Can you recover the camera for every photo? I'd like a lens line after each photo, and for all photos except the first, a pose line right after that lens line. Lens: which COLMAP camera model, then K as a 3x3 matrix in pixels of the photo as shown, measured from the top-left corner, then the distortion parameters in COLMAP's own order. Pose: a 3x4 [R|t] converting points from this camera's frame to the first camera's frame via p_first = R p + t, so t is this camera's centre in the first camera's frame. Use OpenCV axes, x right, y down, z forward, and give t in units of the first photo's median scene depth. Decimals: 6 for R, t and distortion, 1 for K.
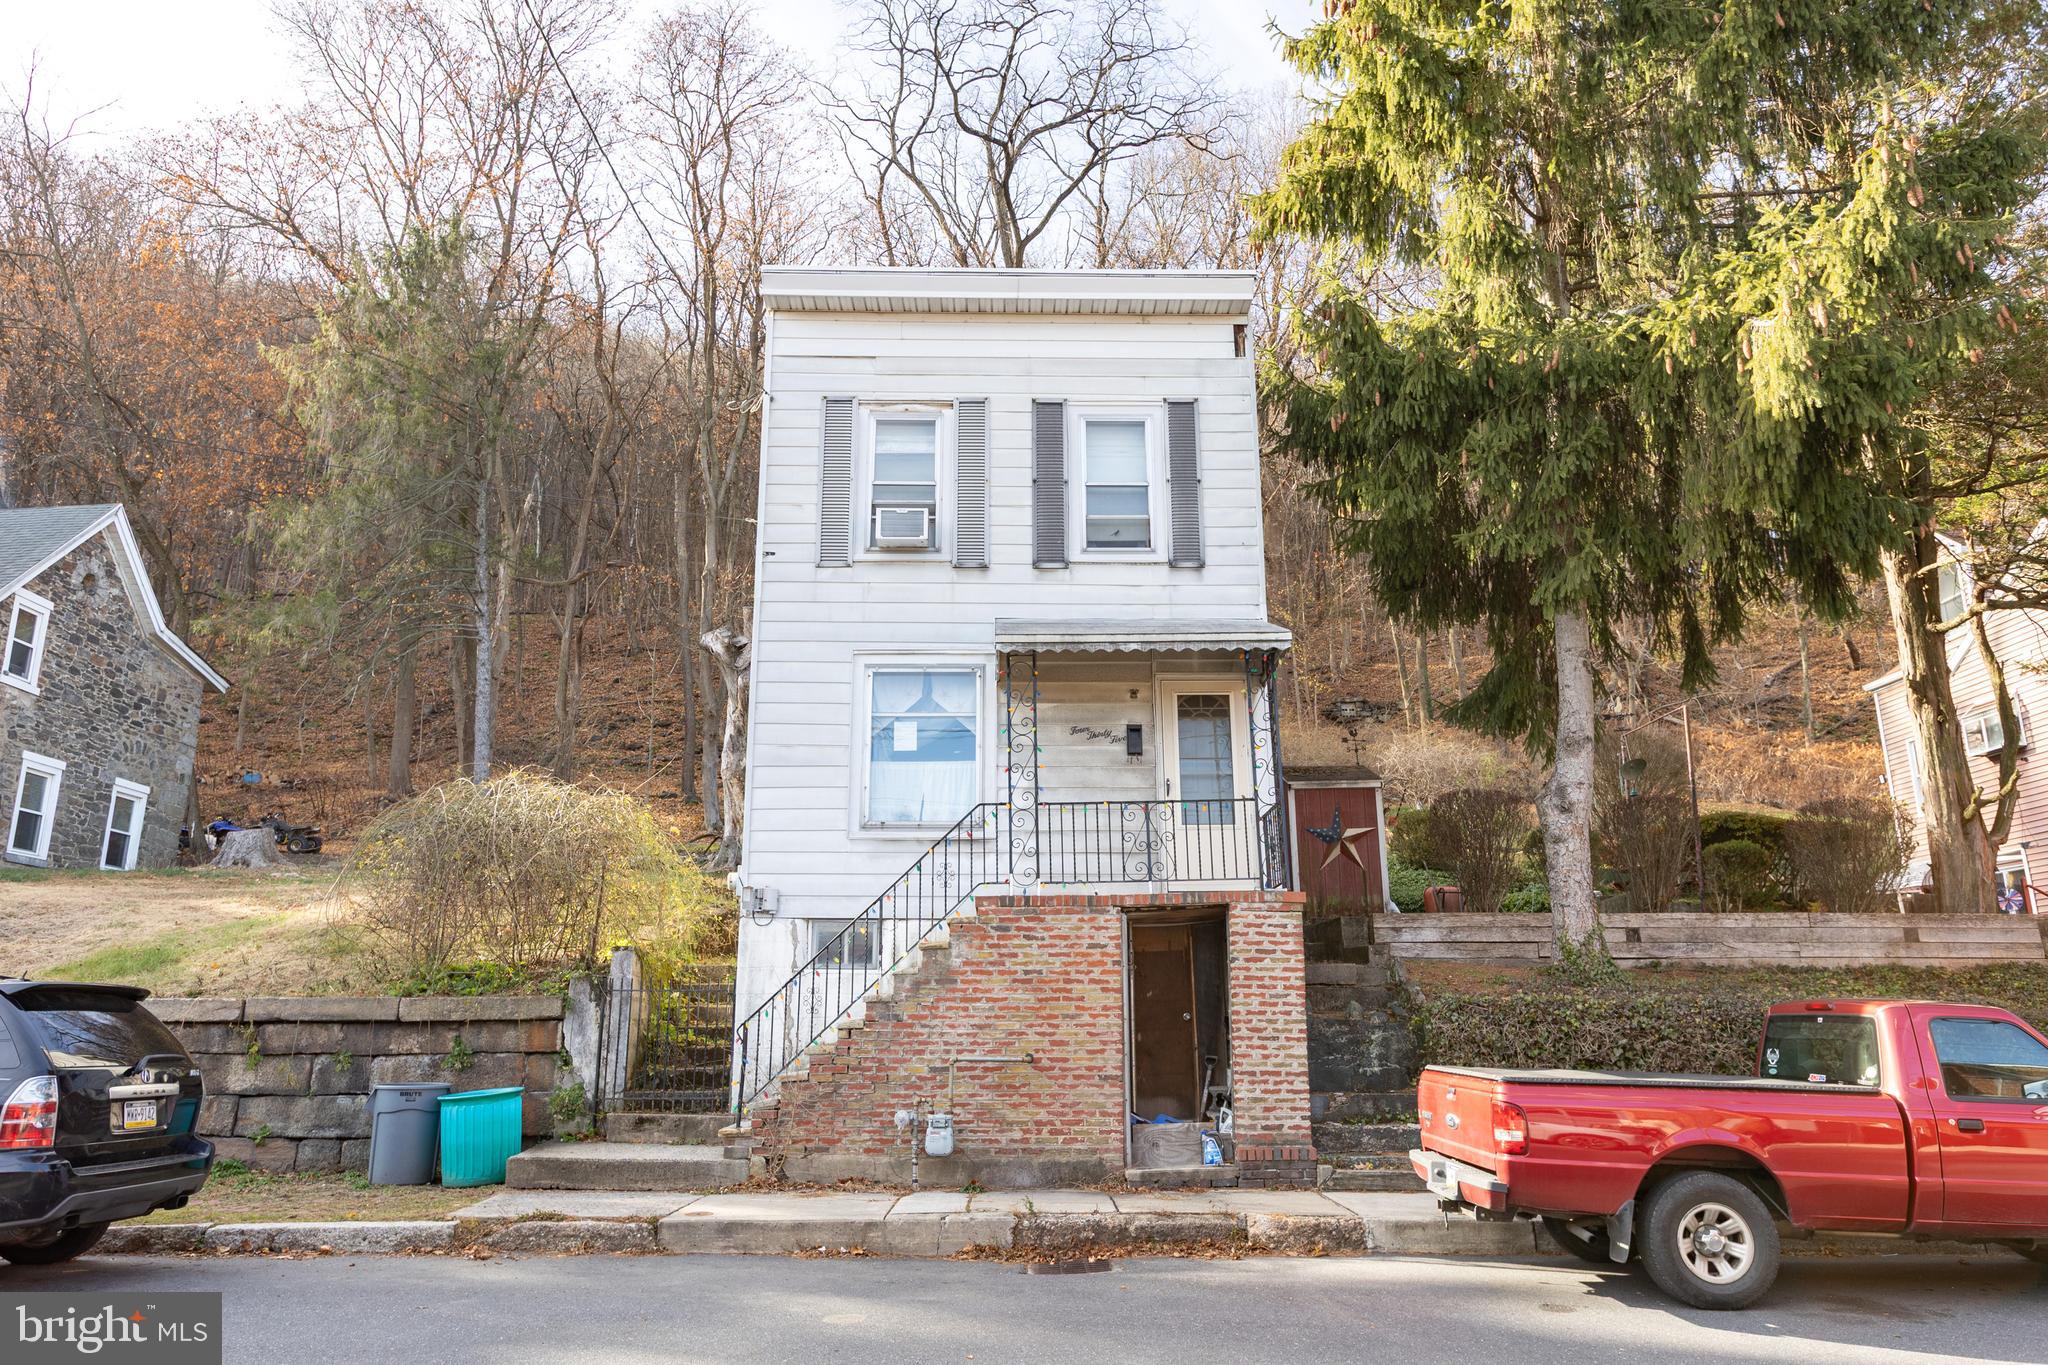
lens RADIAL K [[1345.4, 0, 1028.0], [0, 1345.4, 681.6], [0, 0, 1]] dist [0.015678, -0.000181]
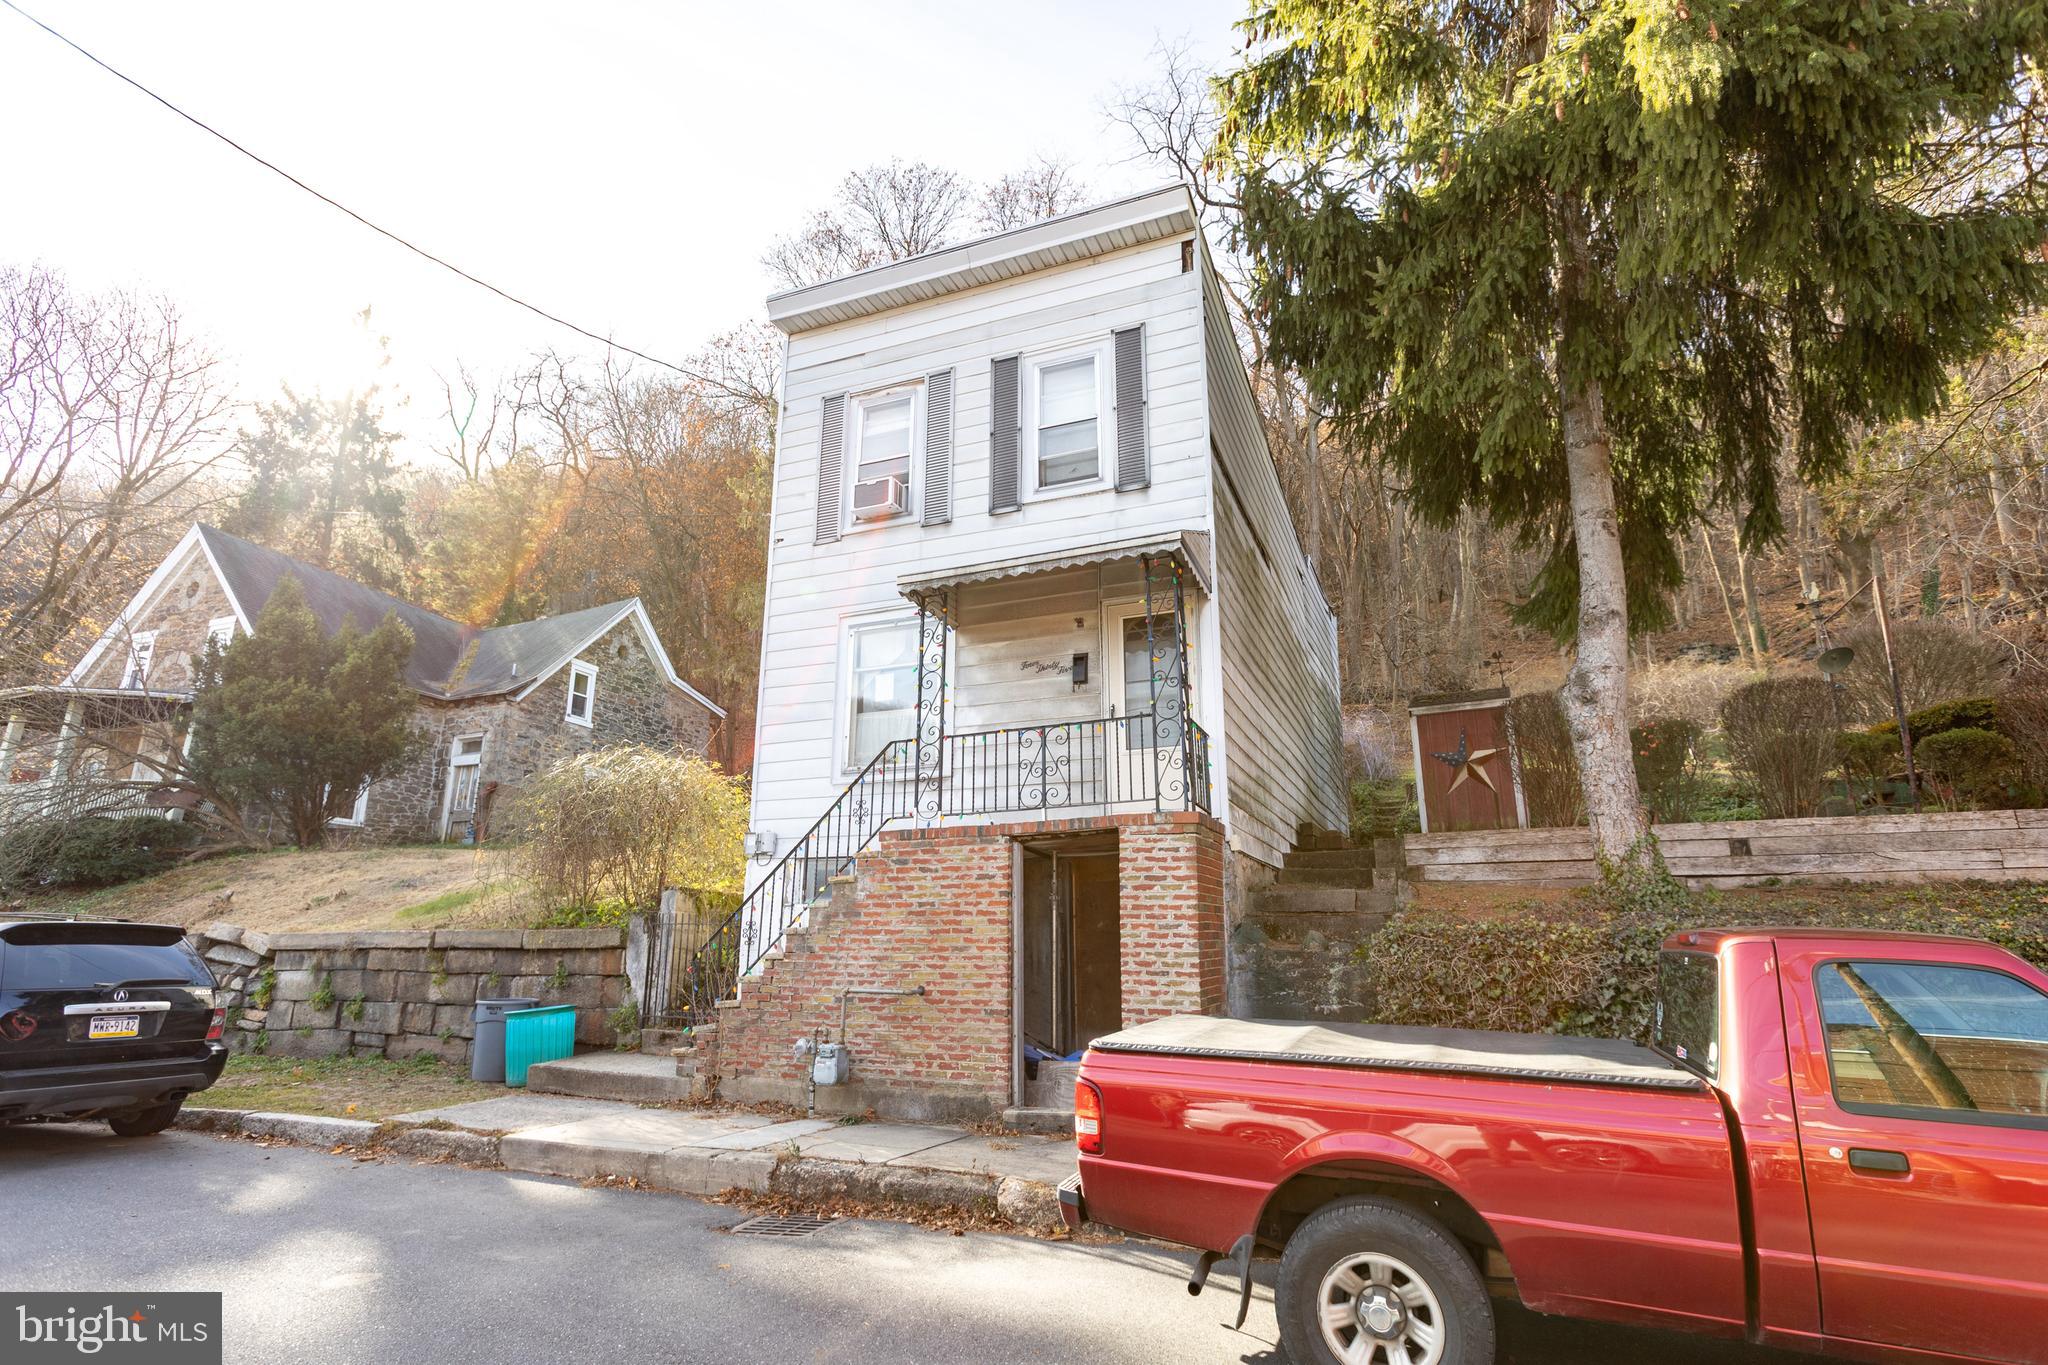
lens RADIAL K [[1015.1, 0, 1024.0], [0, 1015.1, 682.5], [0, 0, 1]] dist [-0.018311, 0.019543]
pose [[0.919426, -0.097038, -0.381102, 0.370327], [0.095726, 0.995155, -0.022447, 0.075490], [0.381433, -0.015843, 0.924261, 0.333310]]
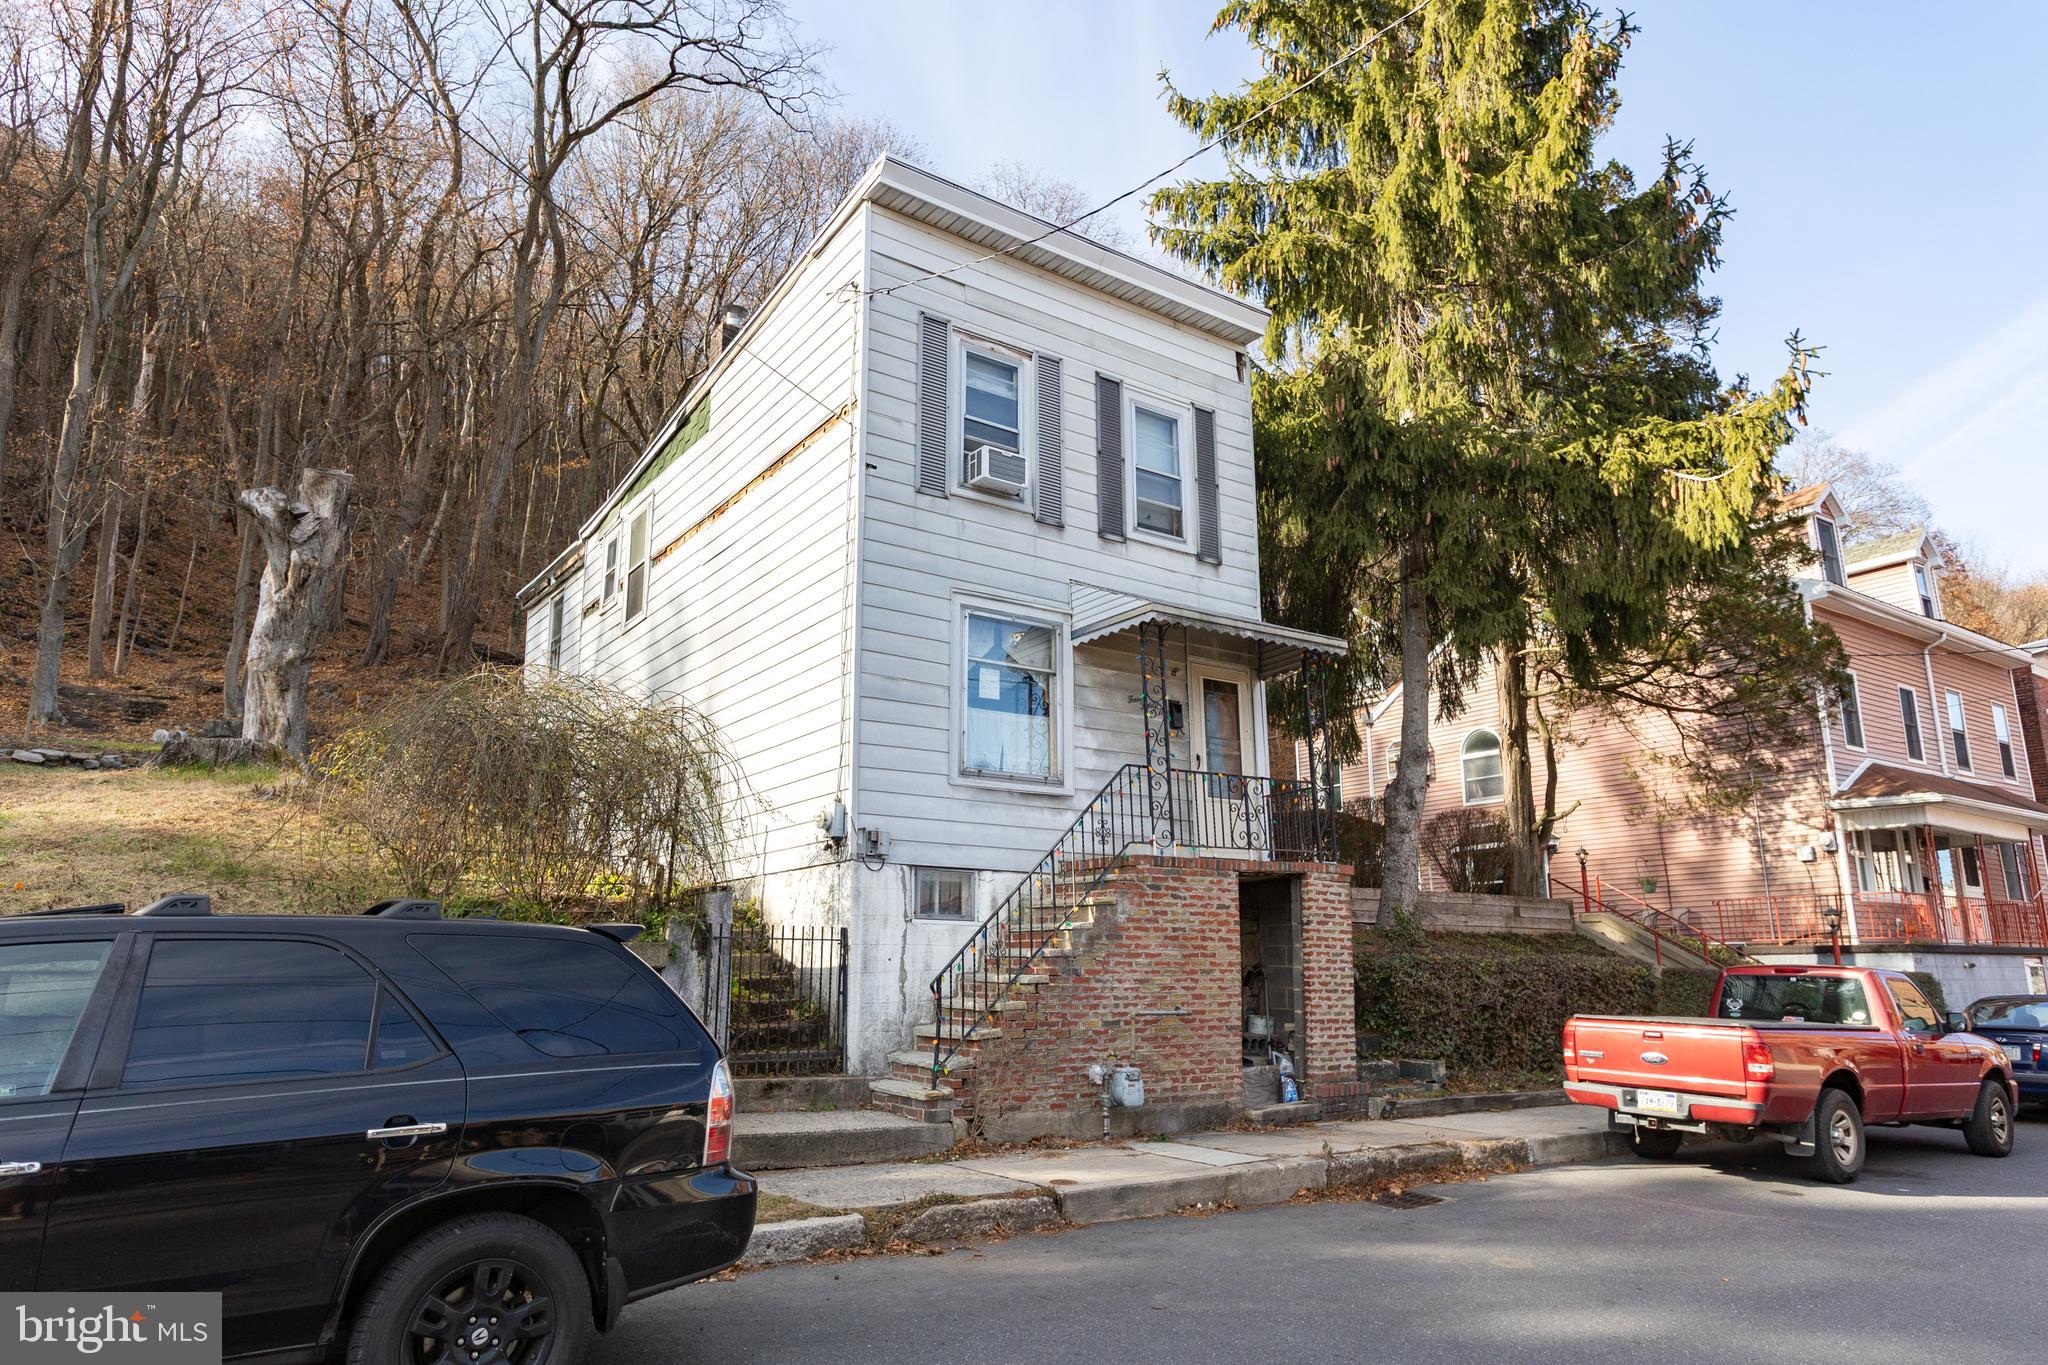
lens RADIAL K [[1265.2, 0, 1024.0], [0, 1265.2, 682.5], [0, 0, 1]] dist [0.006154, -0.000559]
pose [[0.829266, 0.127542, 0.544105, -0.654646], [-0.144311, 0.989460, -0.011992, 0.053871], [-0.539900, -0.068576, 0.838931, 0.248352]]
